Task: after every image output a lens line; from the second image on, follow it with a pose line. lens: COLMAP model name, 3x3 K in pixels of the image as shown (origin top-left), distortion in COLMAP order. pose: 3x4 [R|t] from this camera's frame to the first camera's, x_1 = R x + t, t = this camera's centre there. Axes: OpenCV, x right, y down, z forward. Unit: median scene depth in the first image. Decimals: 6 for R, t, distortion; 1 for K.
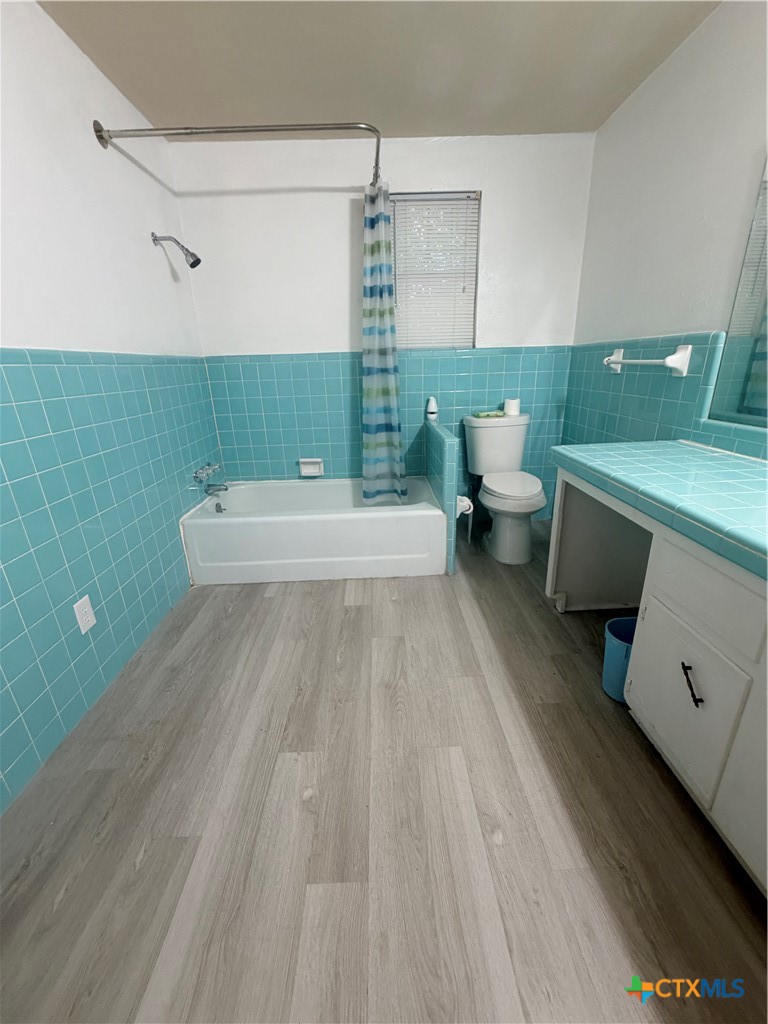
lens RADIAL K [[409.4, 0, 384.0], [0, 409.4, 512.0], [0, 0, 1]] dist [0.000824, -0.000195]
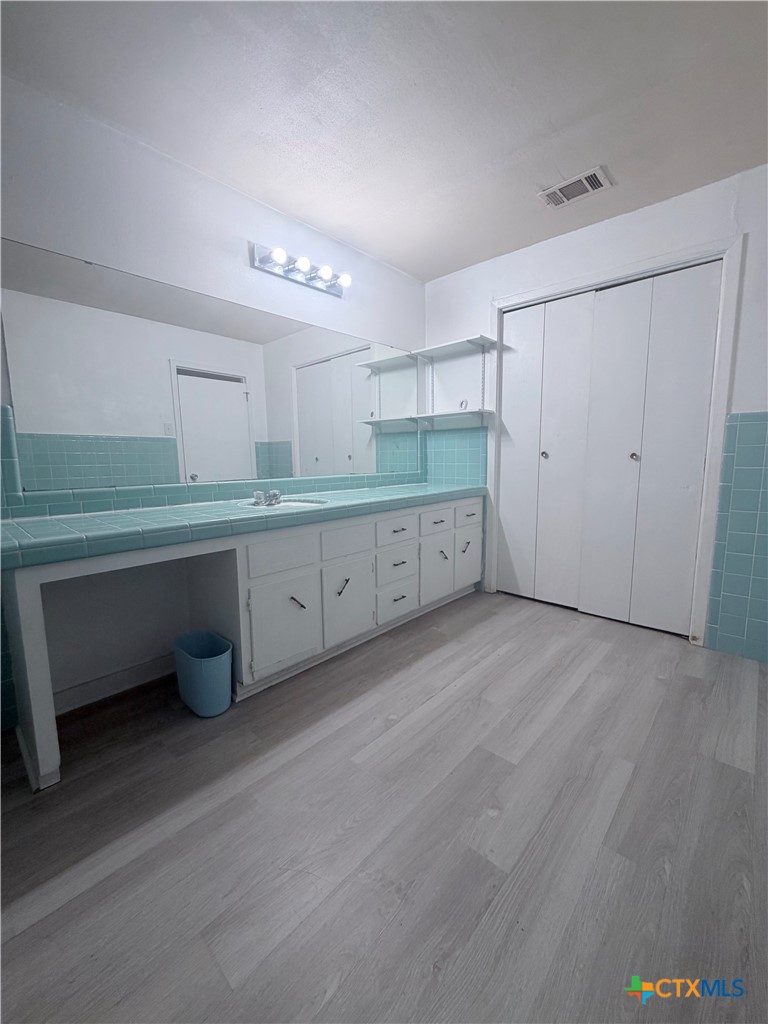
lens RADIAL K [[409.4, 0, 384.0], [0, 409.4, 512.0], [0, 0, 1]] dist [0.000824, -0.000195]
pose [[-0.718569, -0.053790, 0.693372, -0.629726], [0.264804, 0.900741, 0.344304, -0.386057], [-0.643068, 0.431014, -0.633001, 1.438758]]
